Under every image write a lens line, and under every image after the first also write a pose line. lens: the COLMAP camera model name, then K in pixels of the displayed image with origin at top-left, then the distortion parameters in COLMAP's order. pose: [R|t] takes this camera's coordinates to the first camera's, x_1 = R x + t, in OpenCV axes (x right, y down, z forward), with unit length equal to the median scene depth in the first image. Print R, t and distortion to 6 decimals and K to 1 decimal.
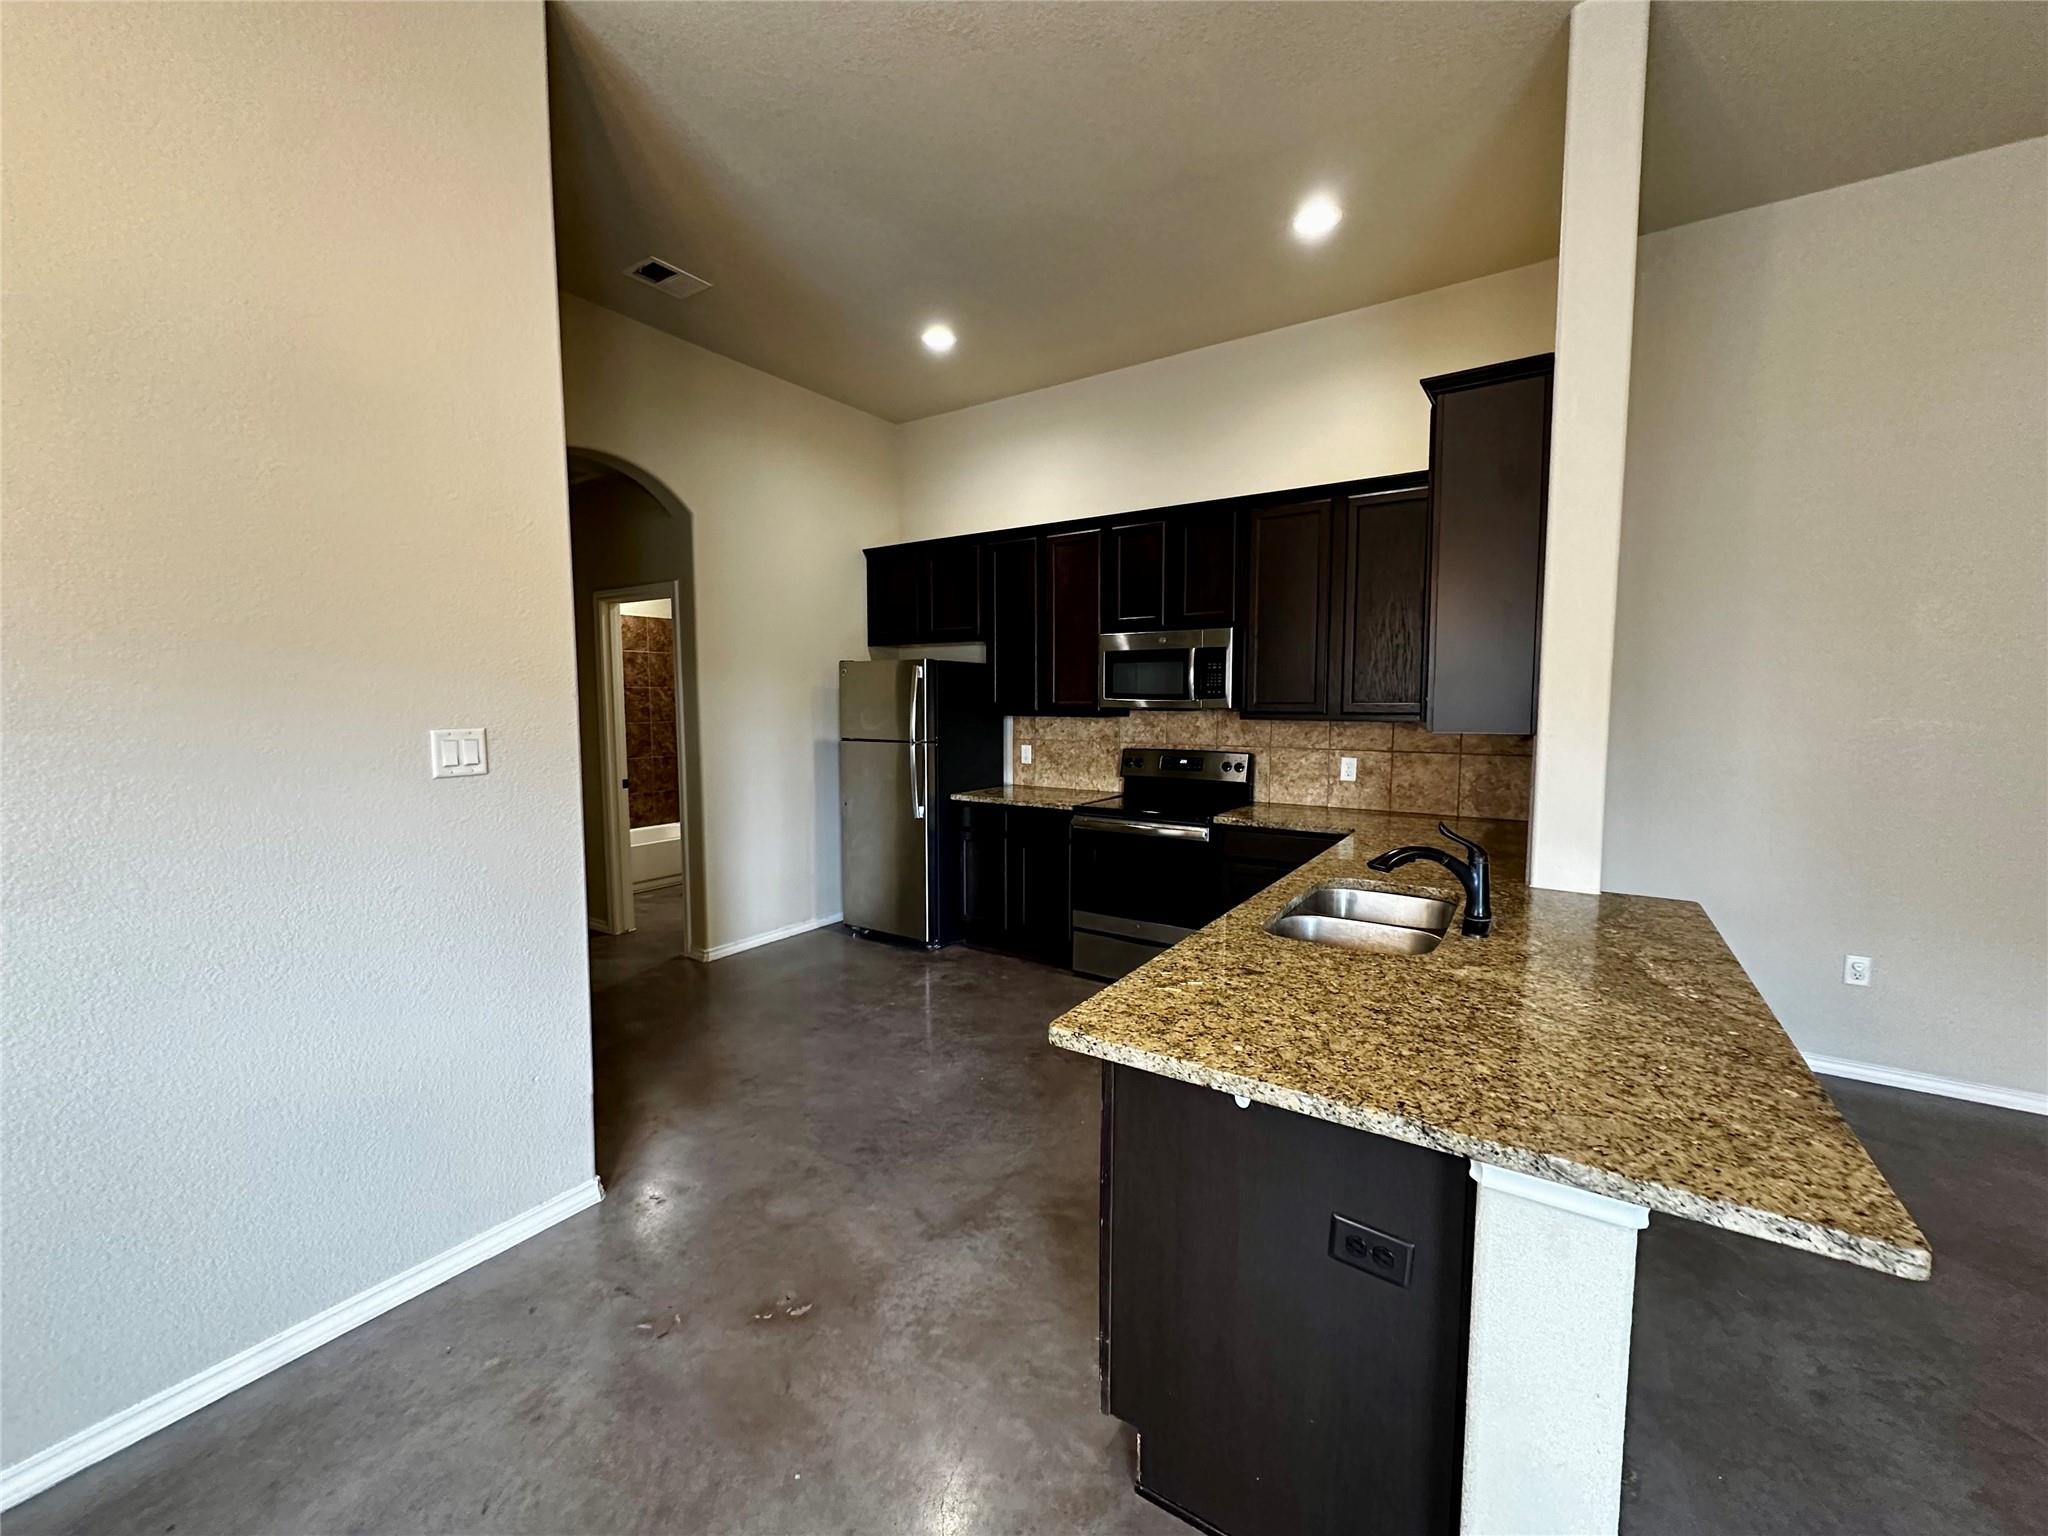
lens RADIAL K [[817.9, 0, 1022.3], [0, 817.9, 765.9], [0, 0, 1]] dist [0.003417, 0.000253]
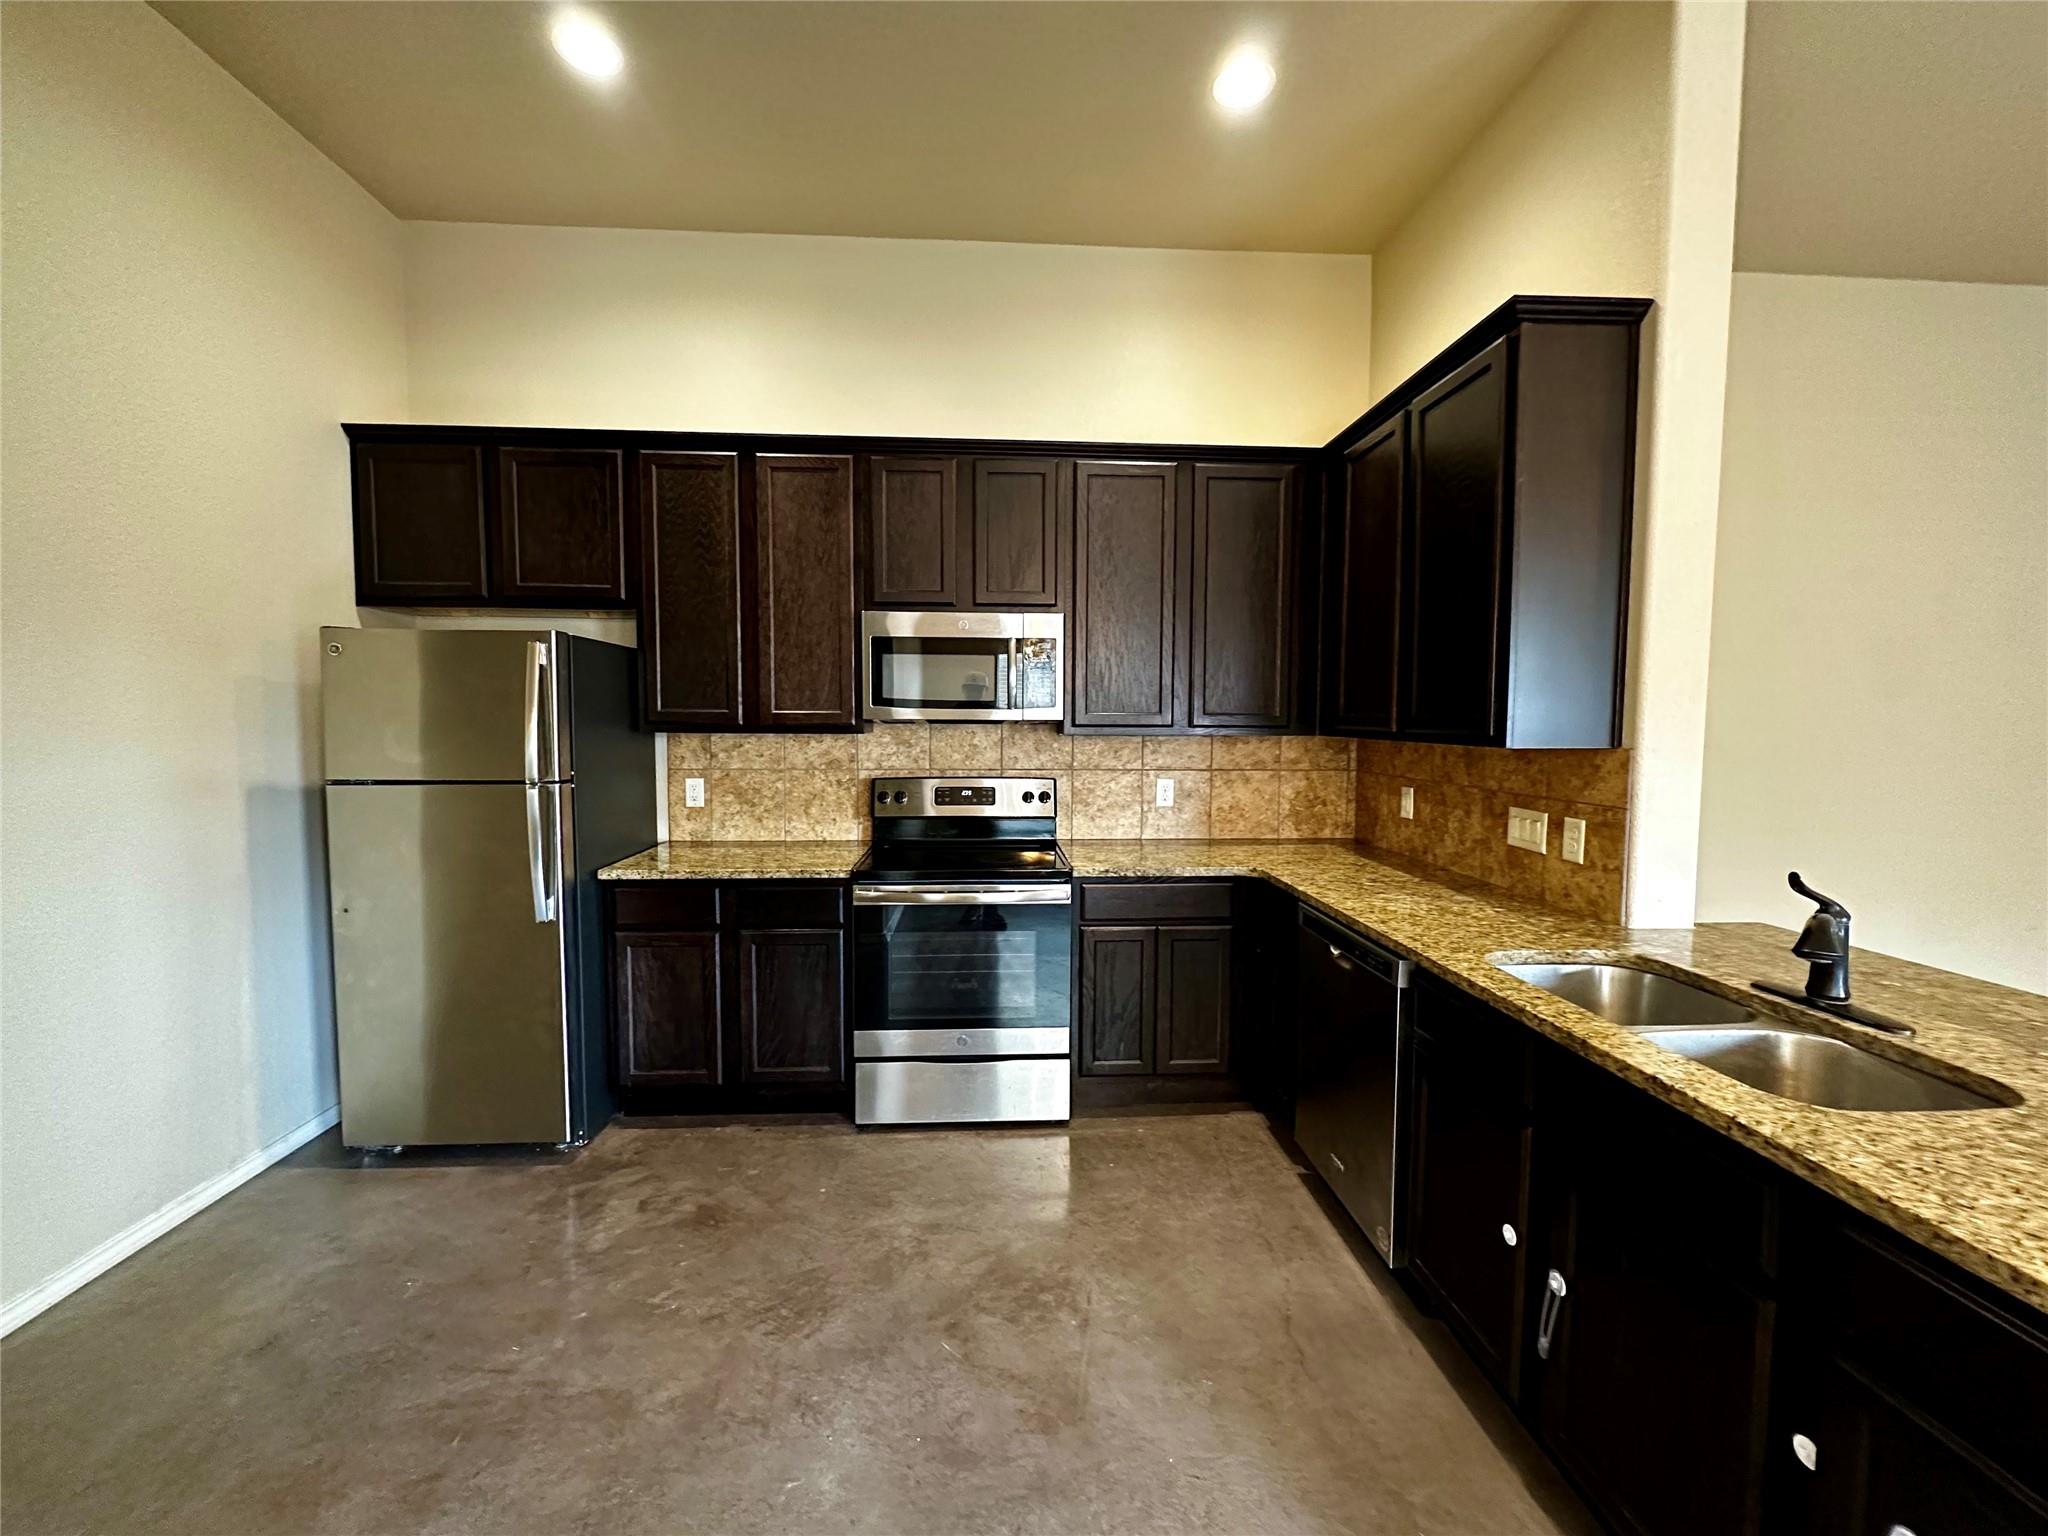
lens RADIAL K [[817.9, 0, 1025.1], [0, 817.9, 771.0], [0, 0, 1]] dist [0.003417, 0.000253]
pose [[0.795886, -0.037439, 0.604288, -0.193942], [0.044400, 0.999008, 0.003417, -0.023799], [-0.603816, 0.024111, 0.796759, 0.360548]]
